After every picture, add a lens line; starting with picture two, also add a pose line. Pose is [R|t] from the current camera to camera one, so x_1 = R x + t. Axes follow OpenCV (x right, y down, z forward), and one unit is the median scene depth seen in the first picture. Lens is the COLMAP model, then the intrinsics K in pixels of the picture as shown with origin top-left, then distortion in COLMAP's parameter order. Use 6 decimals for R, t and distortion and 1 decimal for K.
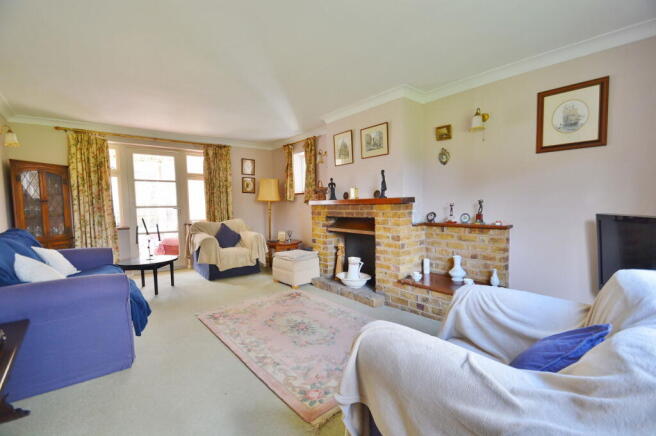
lens RADIAL K [[295.0, 0, 327.9], [0, 295.0, 217.9], [0, 0, 1]] dist [-0.001817, -0.000479]
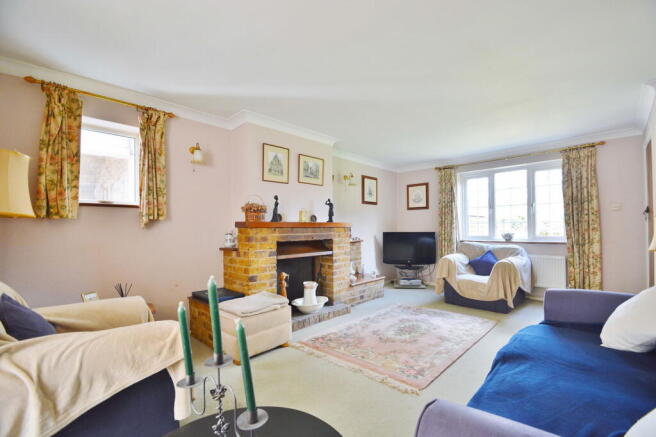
lens RADIAL K [[295.0, 0, 328.7], [0, 295.0, 220.6], [0, 0, 1]] dist [-0.001817, -0.000479]
pose [[-0.123546, 0.052009, 0.990975, -1.002937], [0.065518, 0.996874, -0.044150, -0.022301], [-0.990174, 0.059472, -0.126567, 1.169320]]
